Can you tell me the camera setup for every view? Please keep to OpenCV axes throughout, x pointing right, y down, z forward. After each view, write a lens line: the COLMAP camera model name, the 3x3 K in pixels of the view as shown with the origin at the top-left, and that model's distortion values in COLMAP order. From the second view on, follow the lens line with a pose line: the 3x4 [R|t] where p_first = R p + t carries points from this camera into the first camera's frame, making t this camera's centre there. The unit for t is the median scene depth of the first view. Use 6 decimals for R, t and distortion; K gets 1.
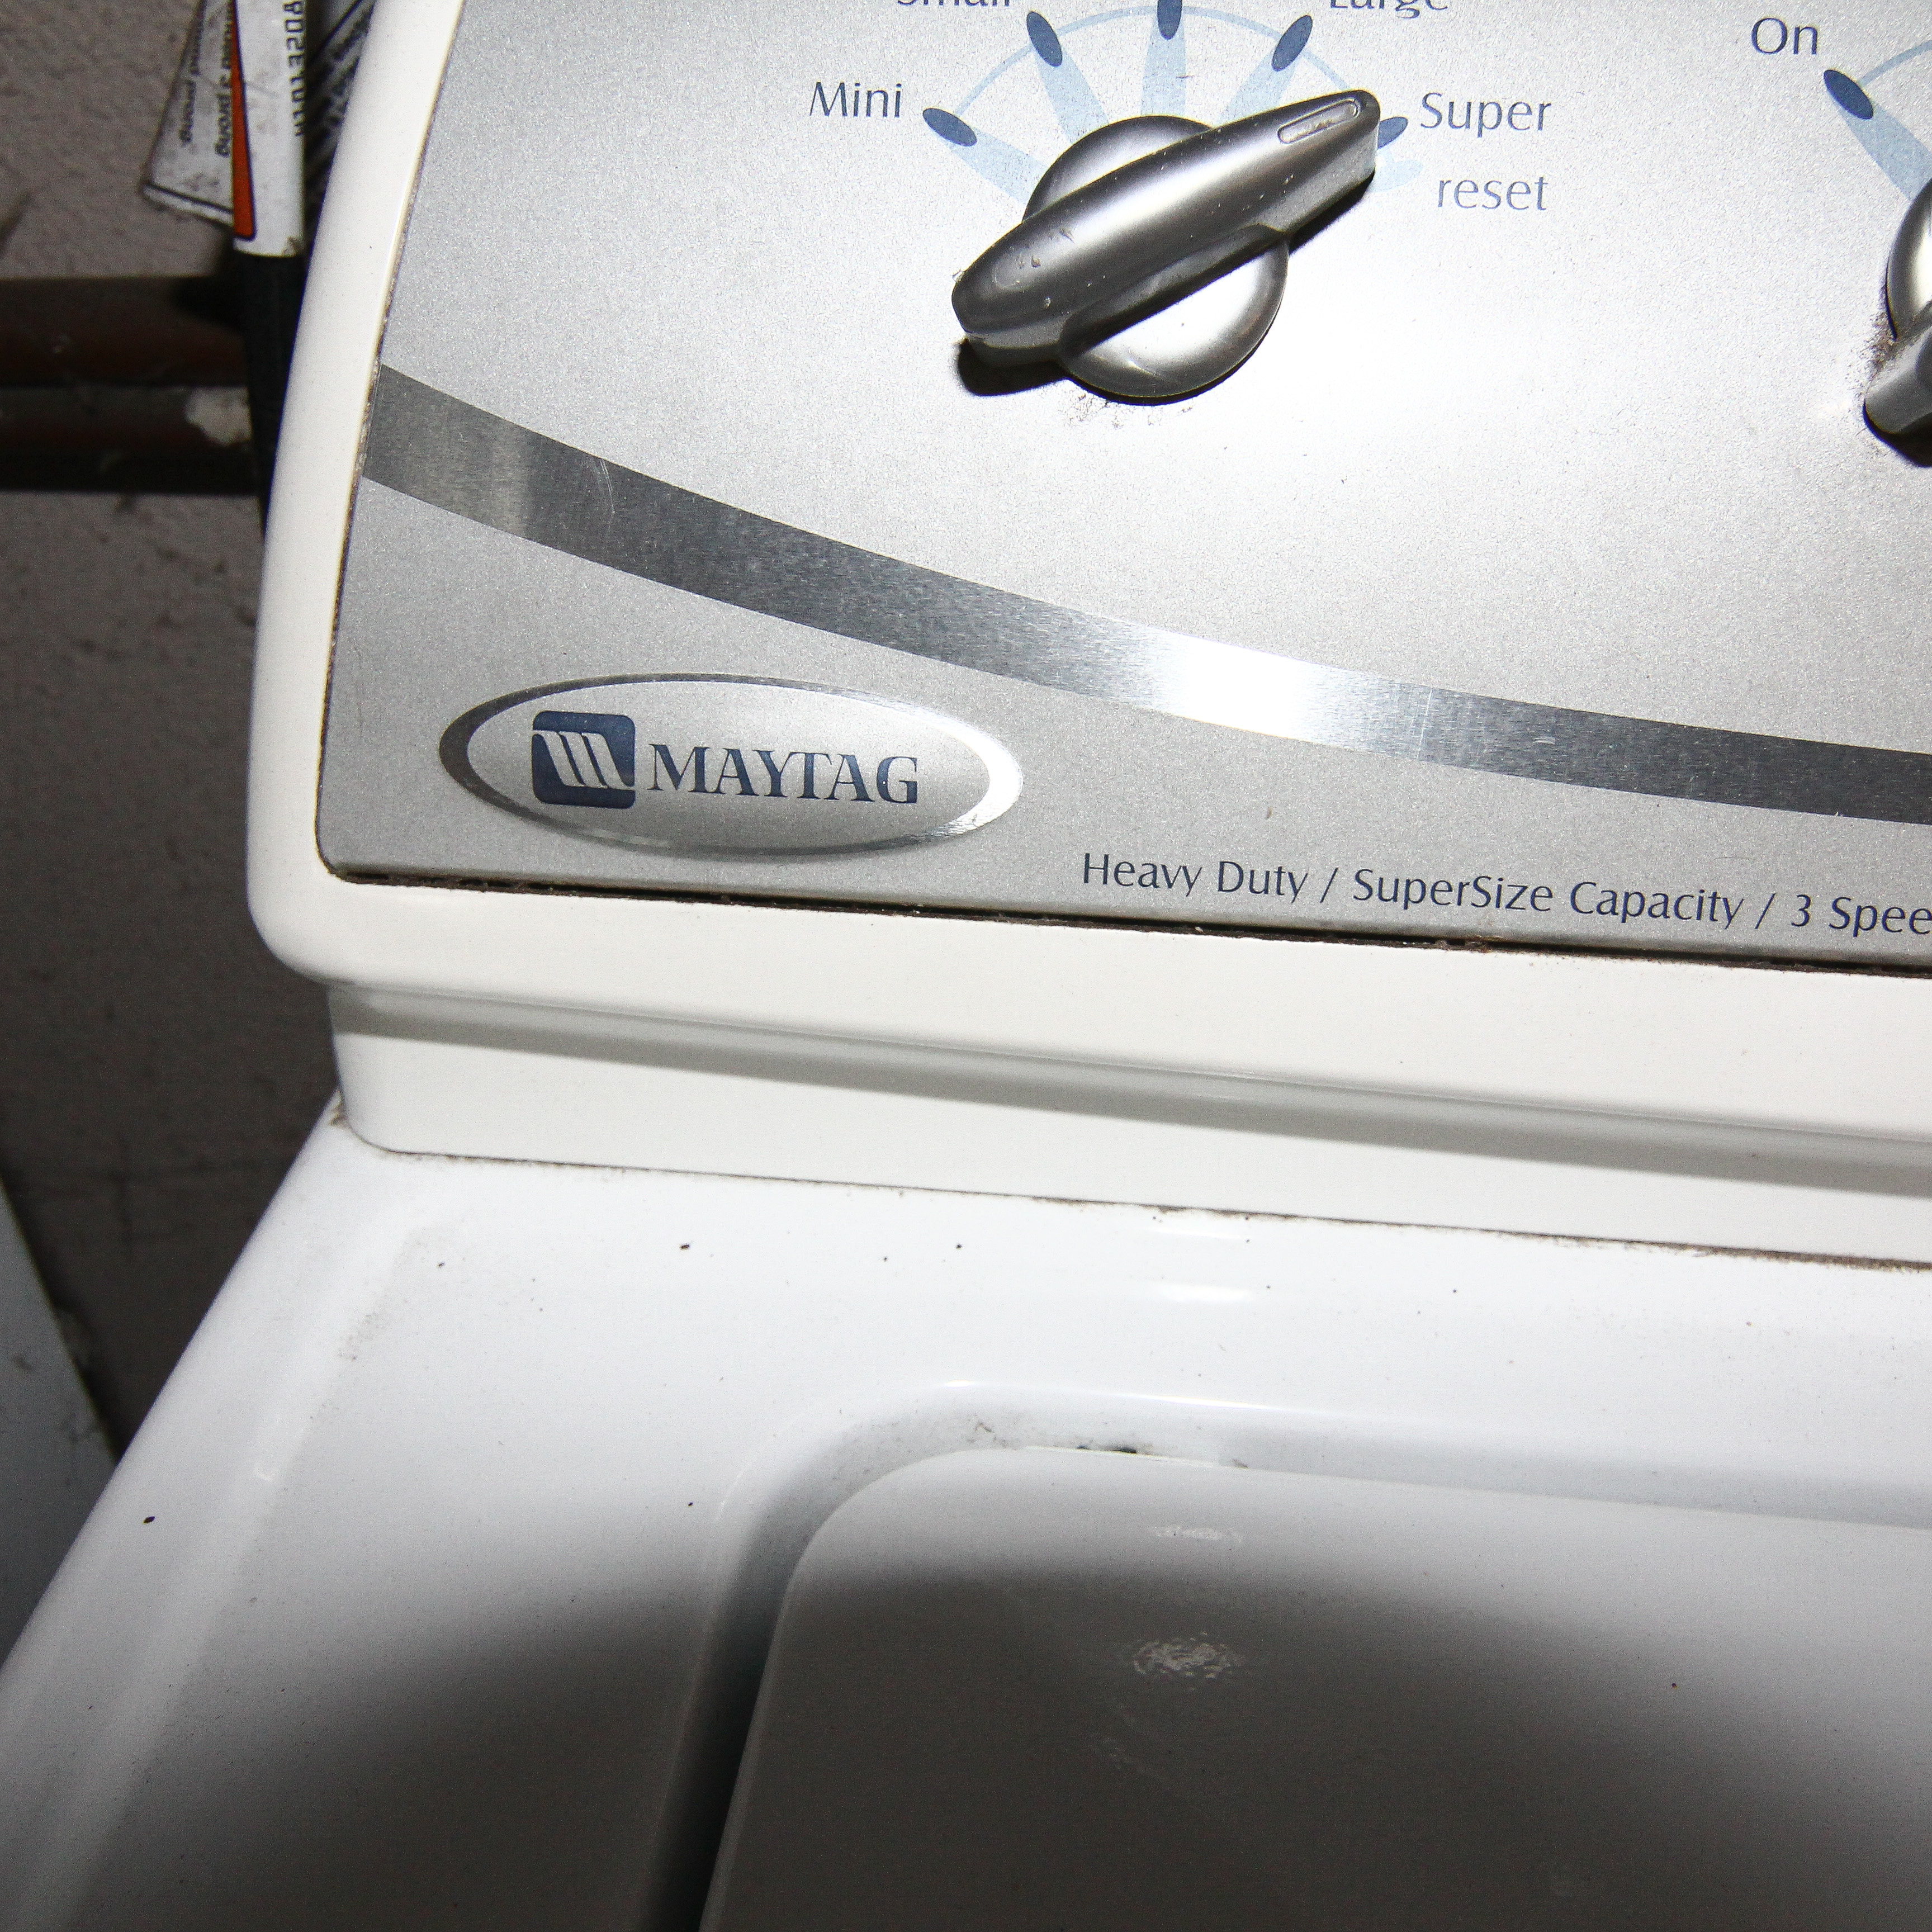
lens RADIAL K [[2061.9, 0, 966.0], [0, 2061.9, 966.0], [0, 0, 1]] dist [0.023338, -0.091917]
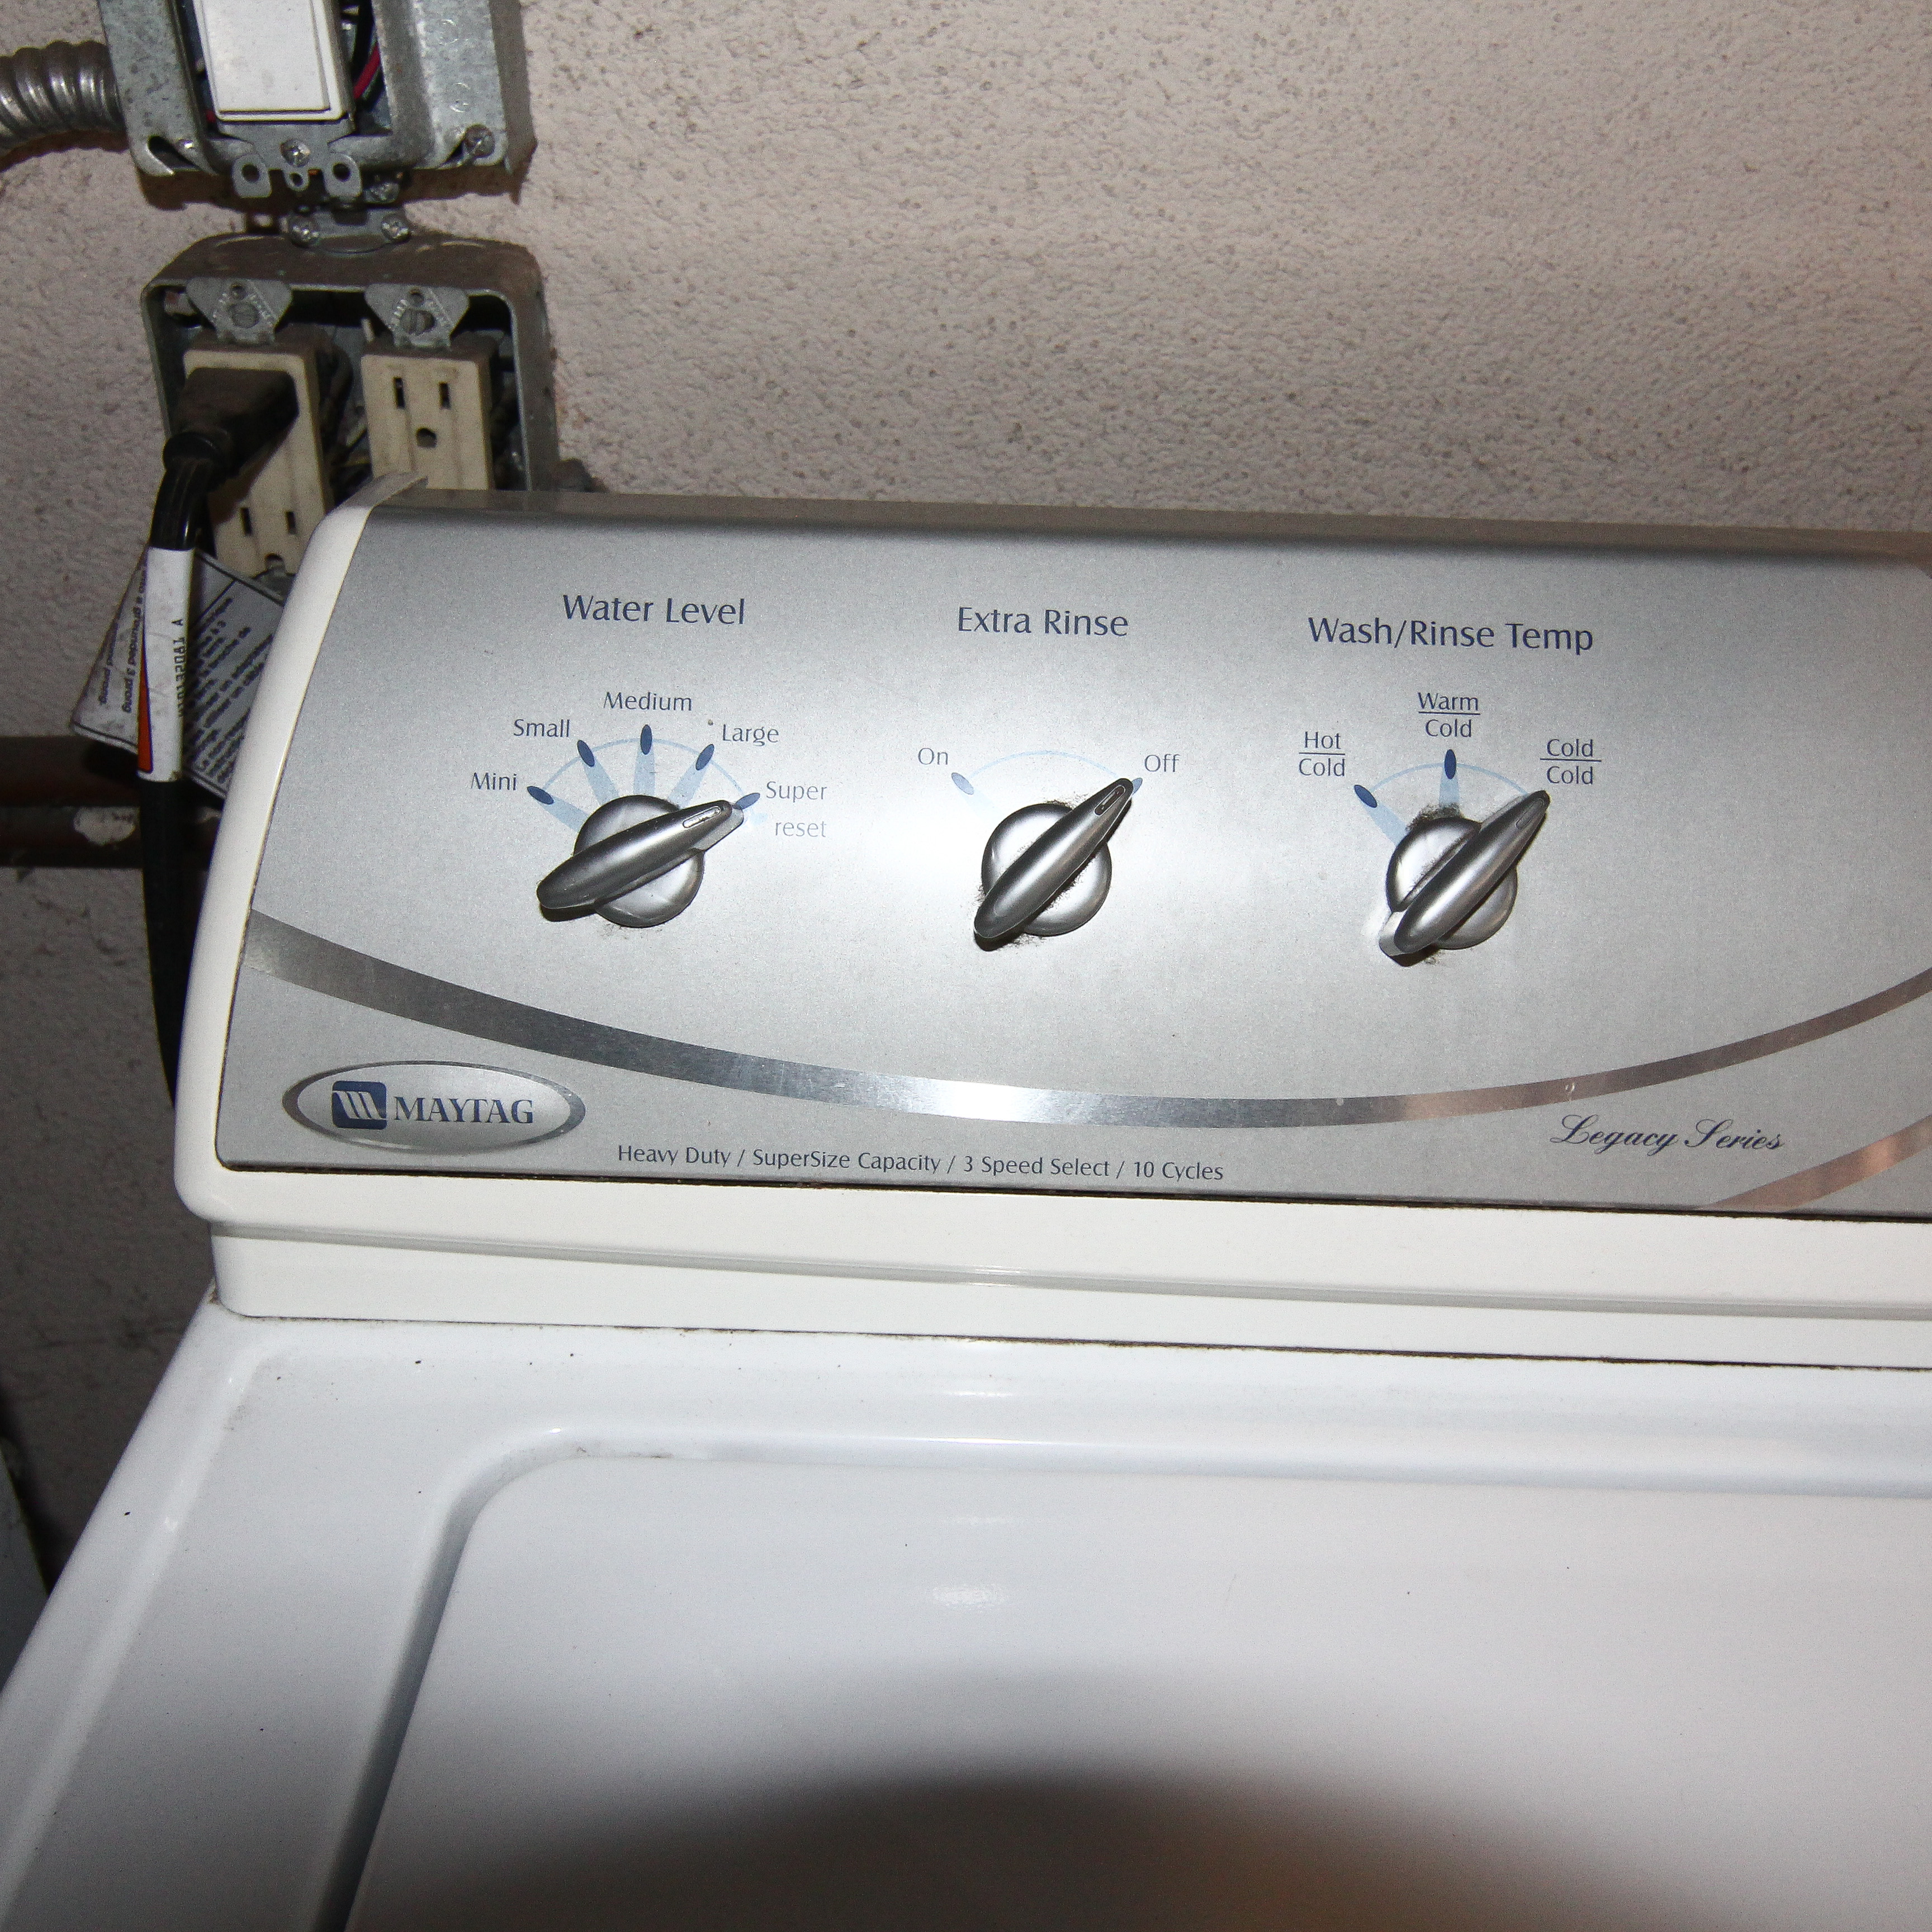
lens RADIAL K [[2061.9, 0, 966.0], [0, 2061.9, 966.0], [0, 0, 1]] dist [0.023338, -0.091917]
pose [[0.993627, -0.023449, 0.110253, 0.173741], [0.032645, 0.996068, -0.082361, -0.051952], [-0.107889, 0.085435, 0.990485, -1.013504]]
